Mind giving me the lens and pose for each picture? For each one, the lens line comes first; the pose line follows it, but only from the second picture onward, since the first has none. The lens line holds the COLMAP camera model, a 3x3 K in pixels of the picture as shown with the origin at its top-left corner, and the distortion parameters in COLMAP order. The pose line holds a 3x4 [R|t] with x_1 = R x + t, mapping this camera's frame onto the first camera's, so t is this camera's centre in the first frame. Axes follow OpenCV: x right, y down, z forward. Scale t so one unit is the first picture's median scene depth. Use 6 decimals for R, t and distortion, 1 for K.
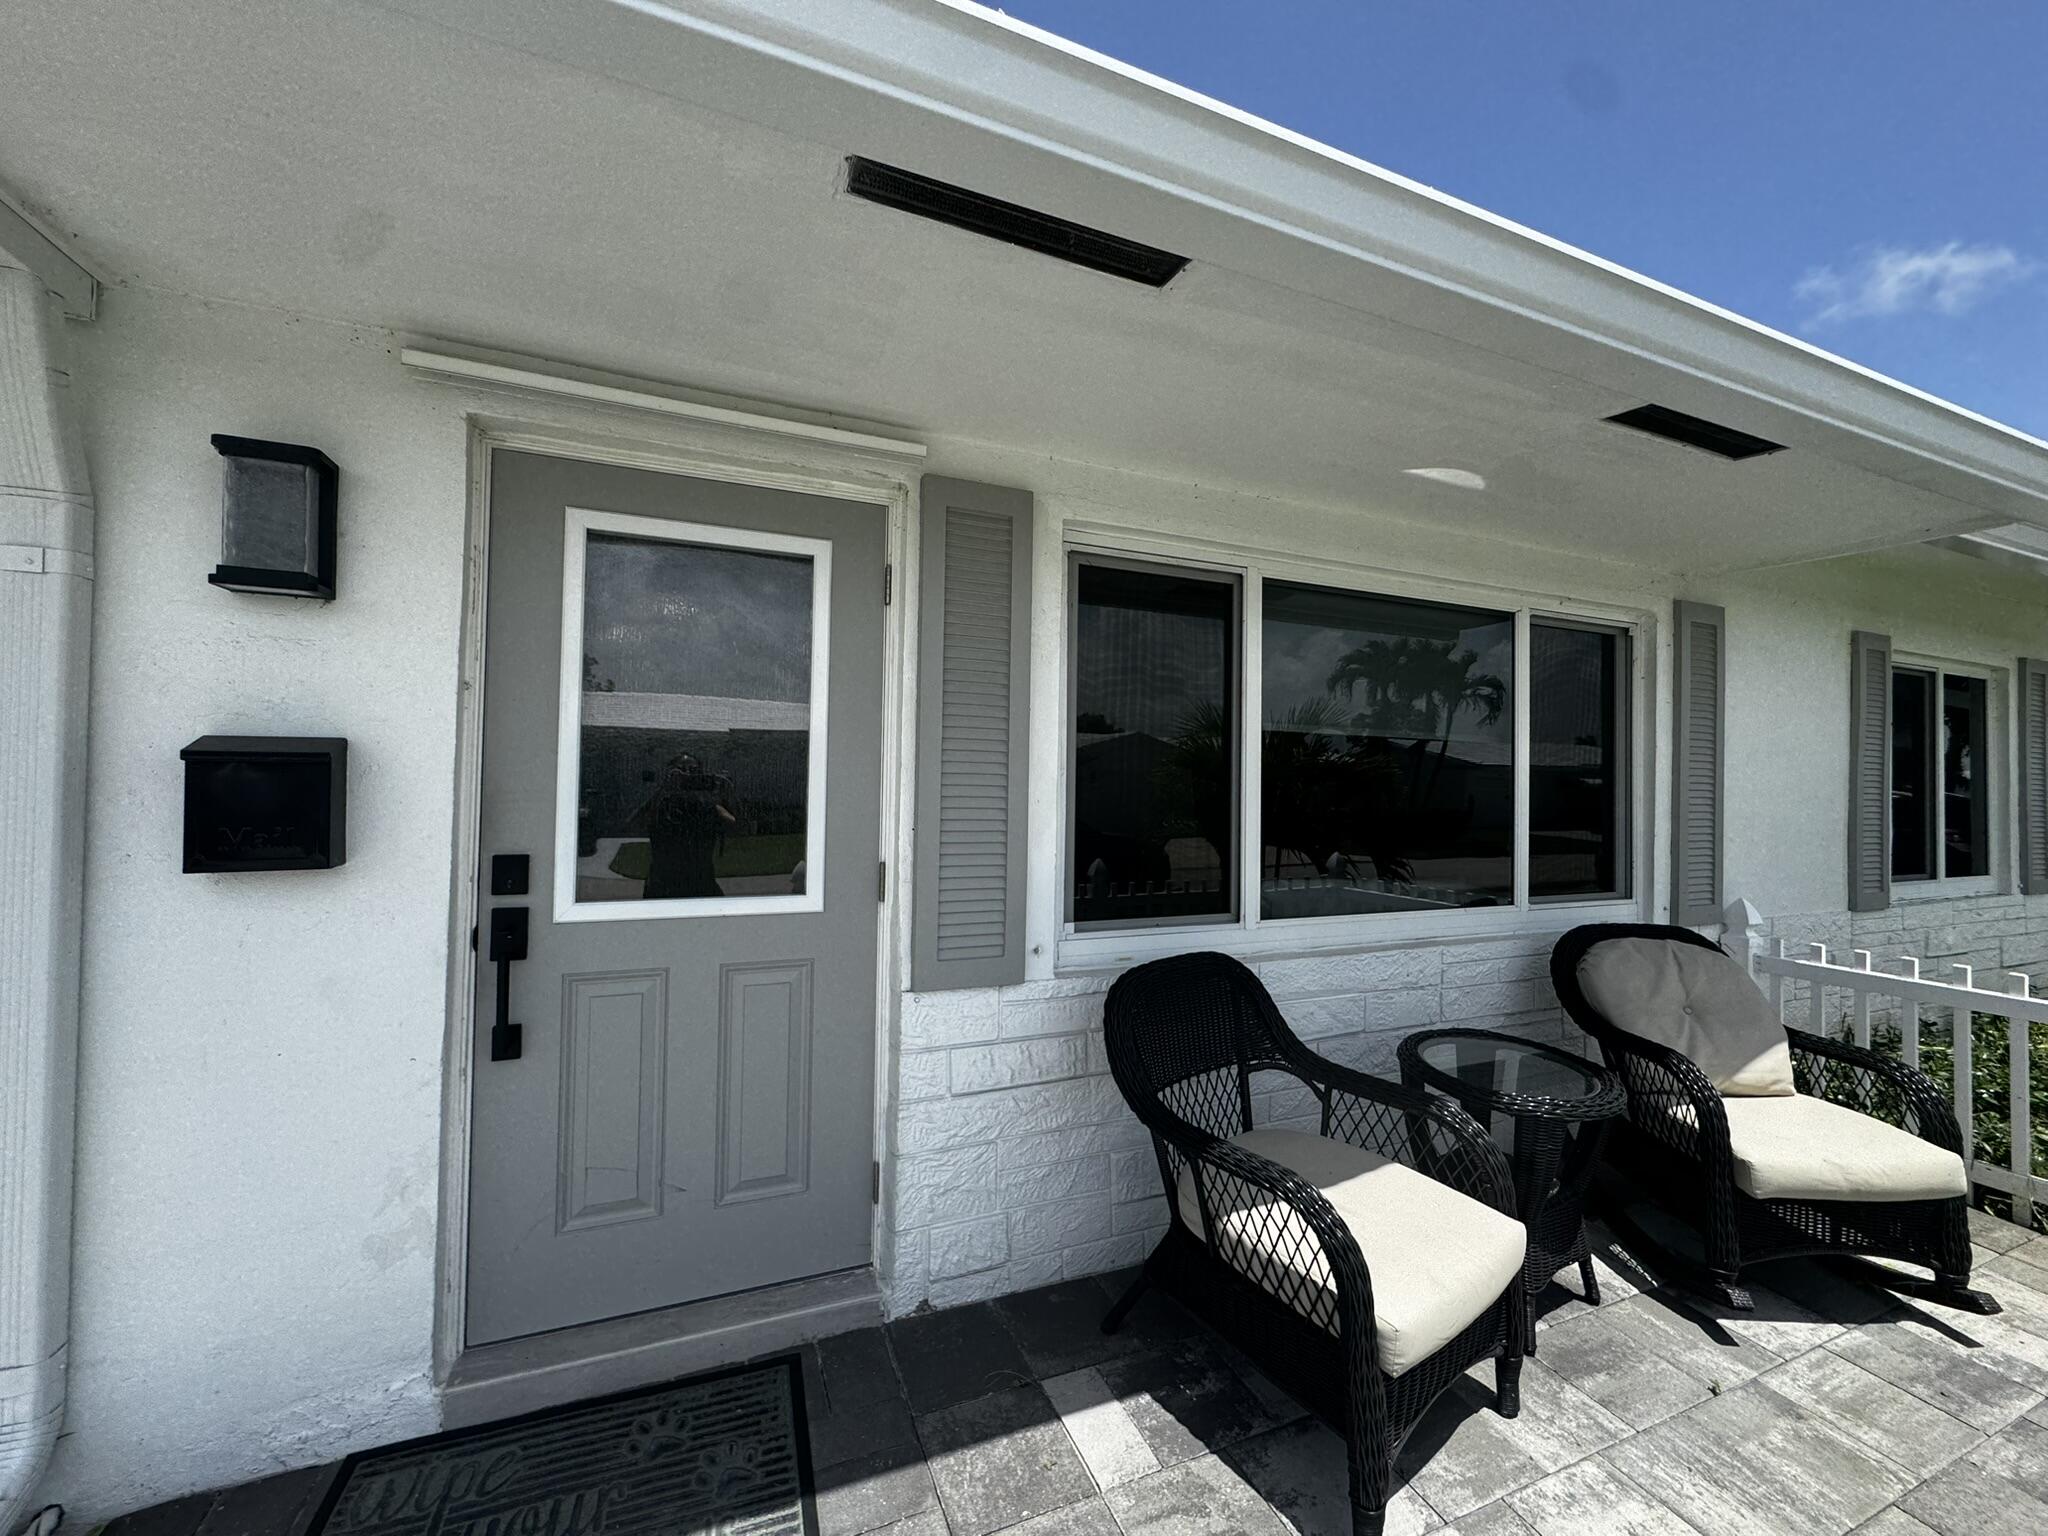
lens RADIAL K [[814.3, 0, 1033.0], [0, 814.3, 765.6], [0, 0, 1]] dist [-0.003551, 0.000867]
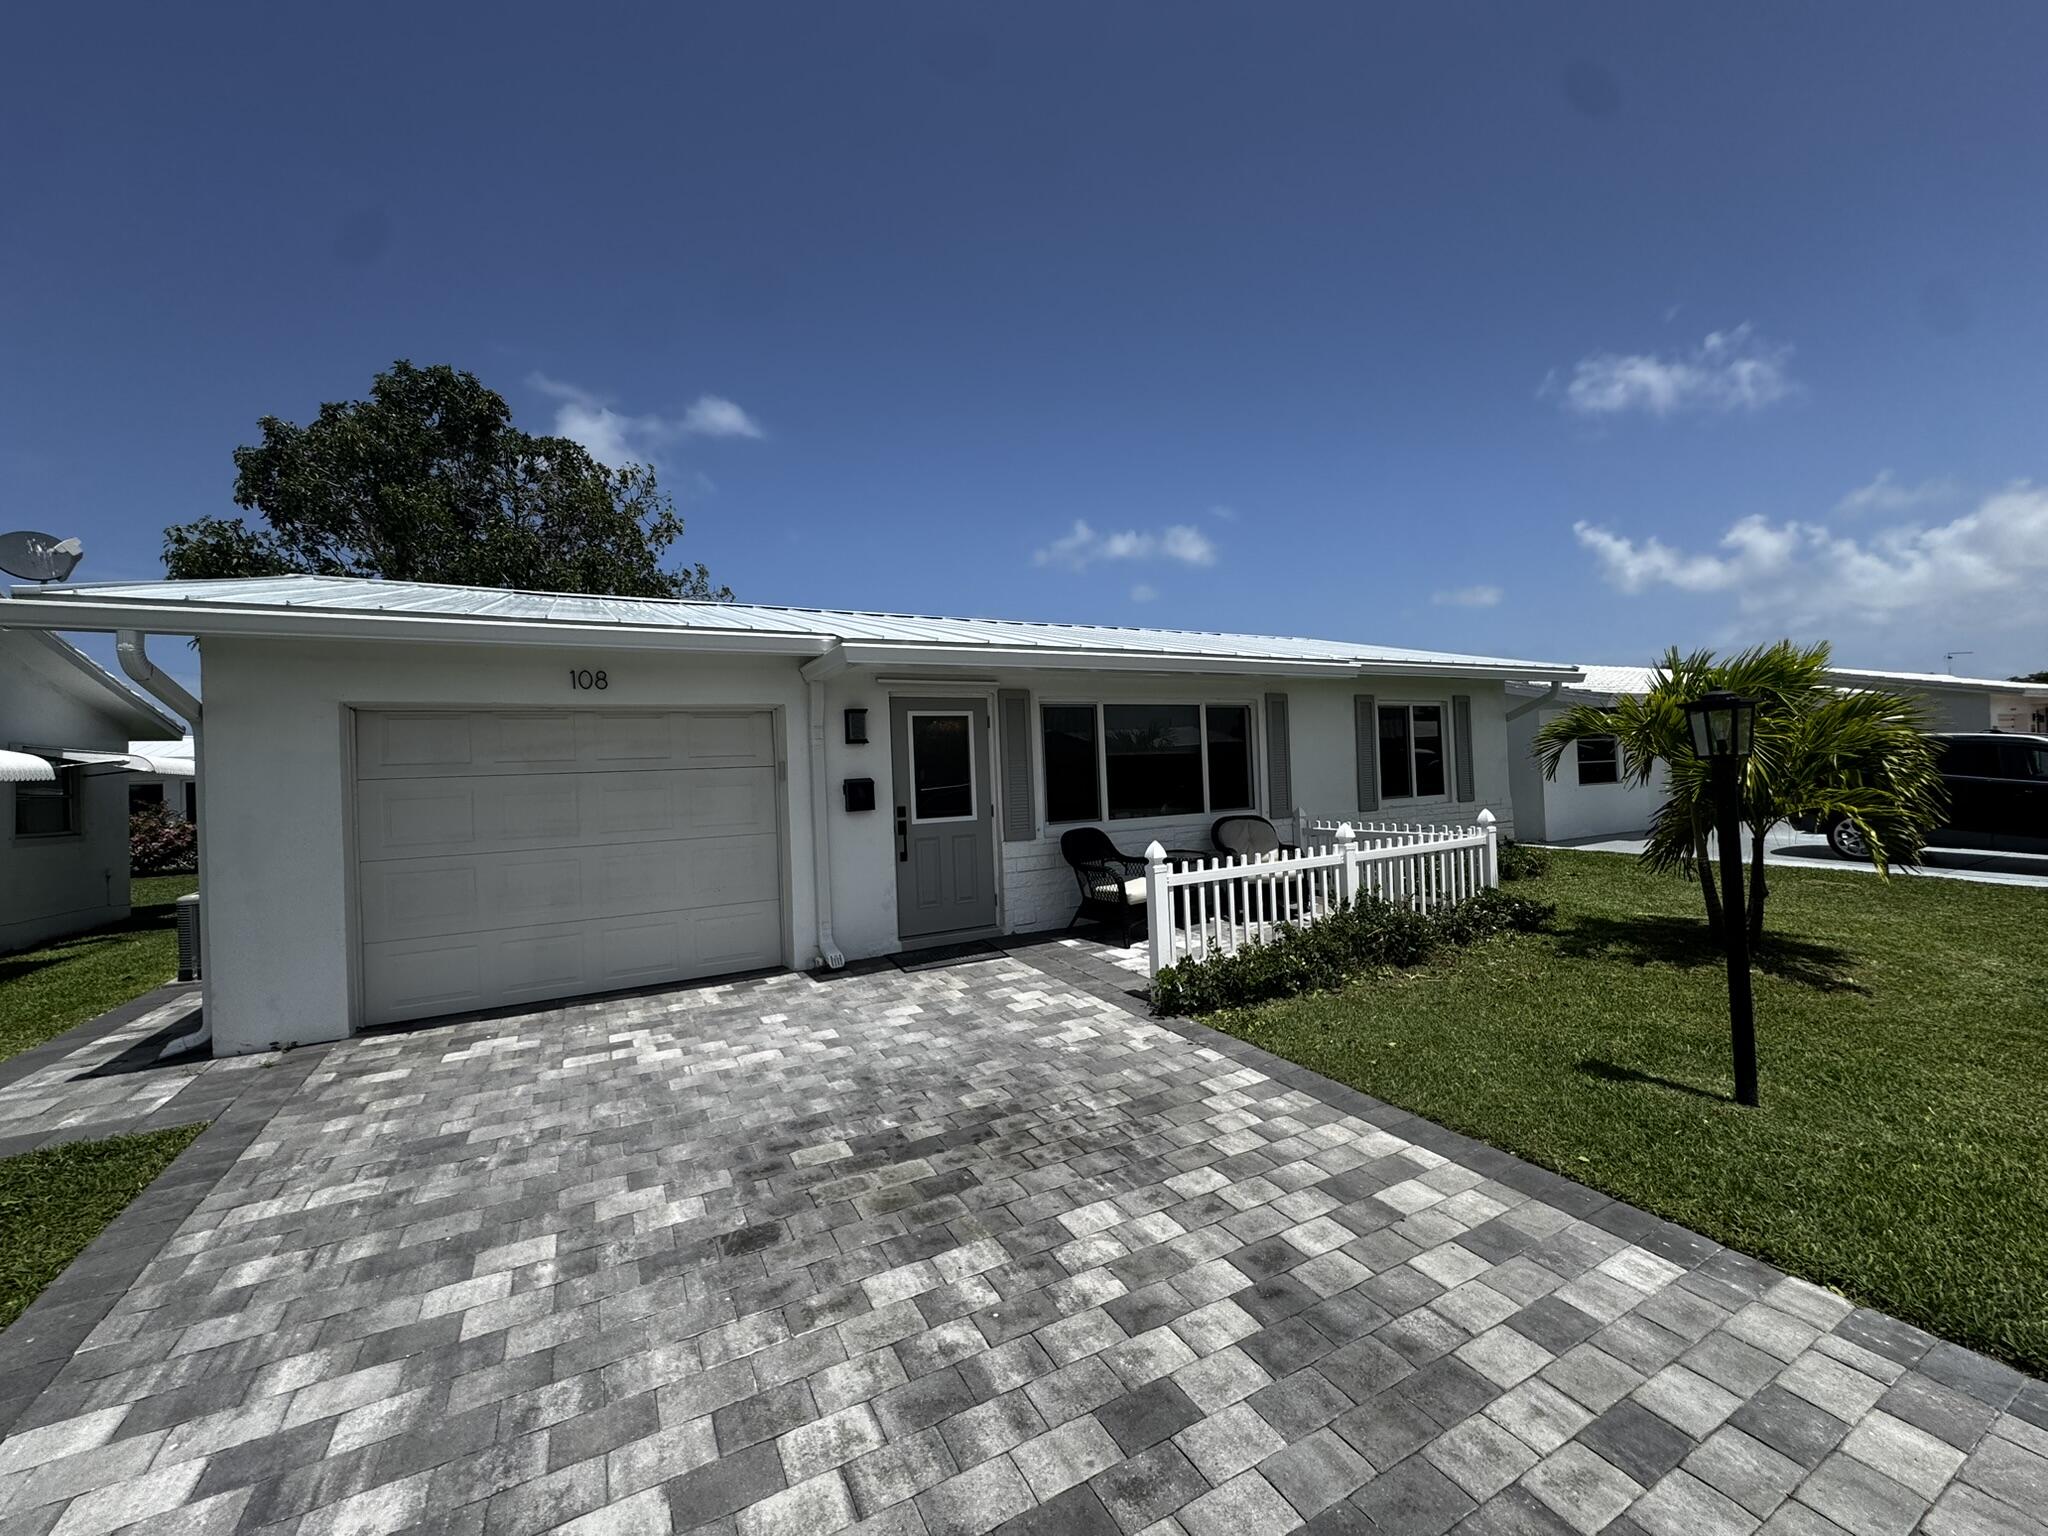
lens RADIAL K [[814.3, 0, 1028.1], [0, 814.3, 762.3], [0, 0, 1]] dist [-0.003551, 0.000867]
pose [[0.993710, -0.057392, 0.096155, -0.356797], [0.056676, 0.998341, 0.010165, -0.084341], [-0.096579, -0.004651, 0.995314, -2.389921]]
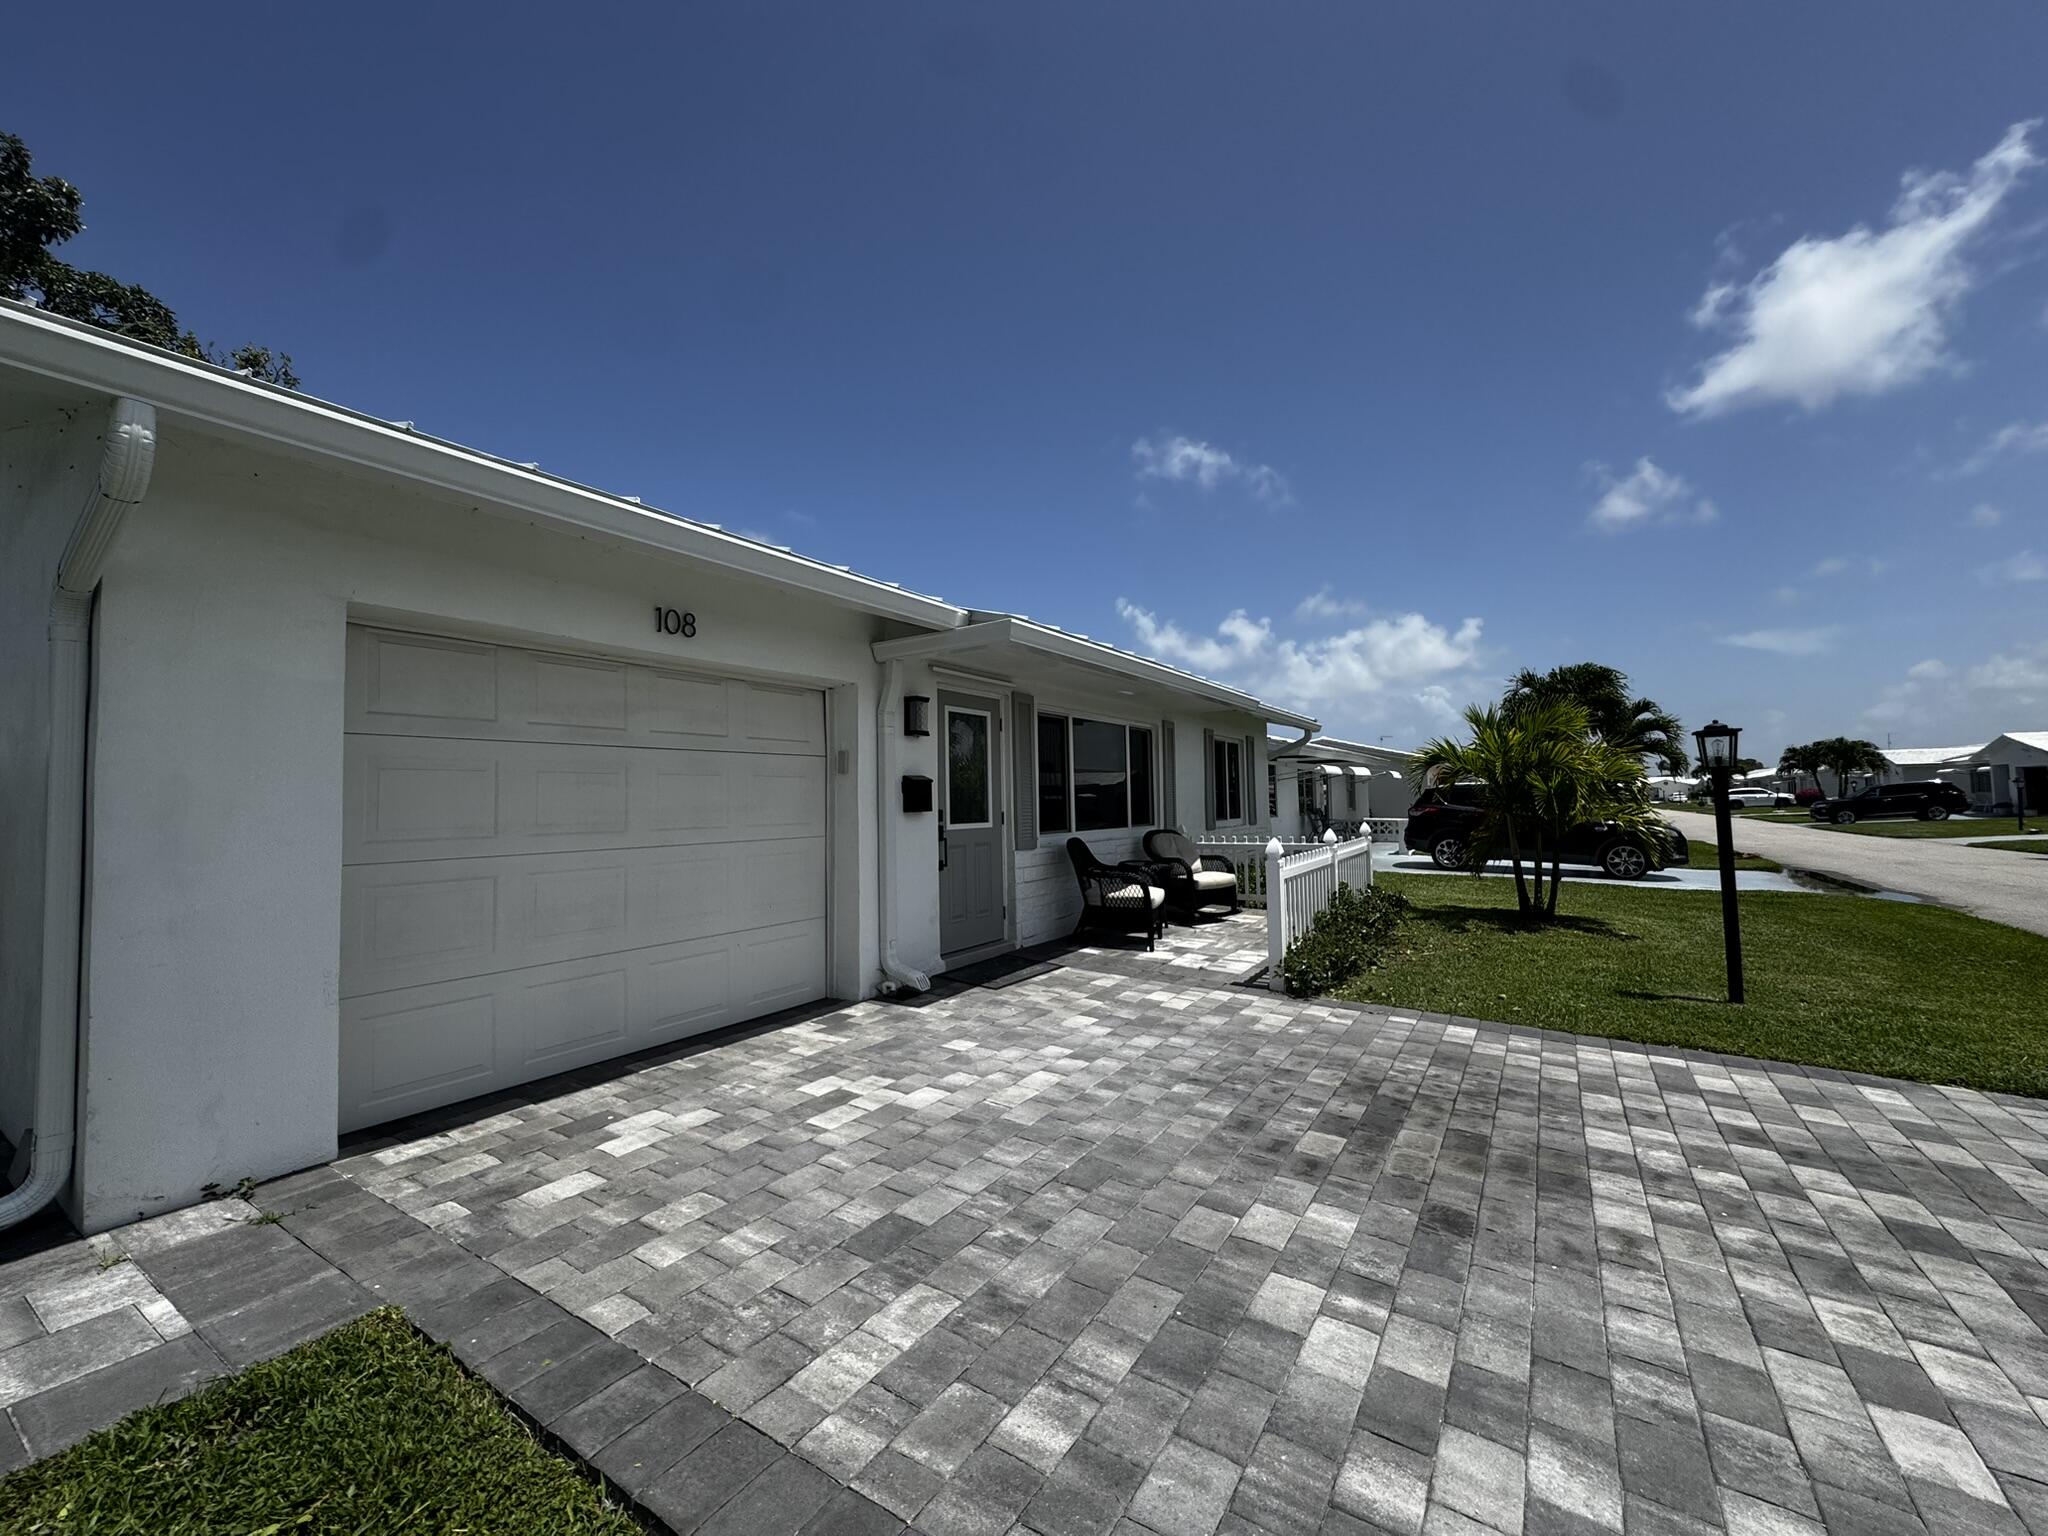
lens RADIAL K [[814.3, 0, 1022.3], [0, 814.3, 757.6], [0, 0, 1]] dist [-0.003551, 0.000867]
pose [[0.825846, -0.001673, 0.563893, -1.955085], [0.021198, 0.999381, -0.028081, -0.003270], [-0.563497, 0.035144, 0.825370, -1.710576]]
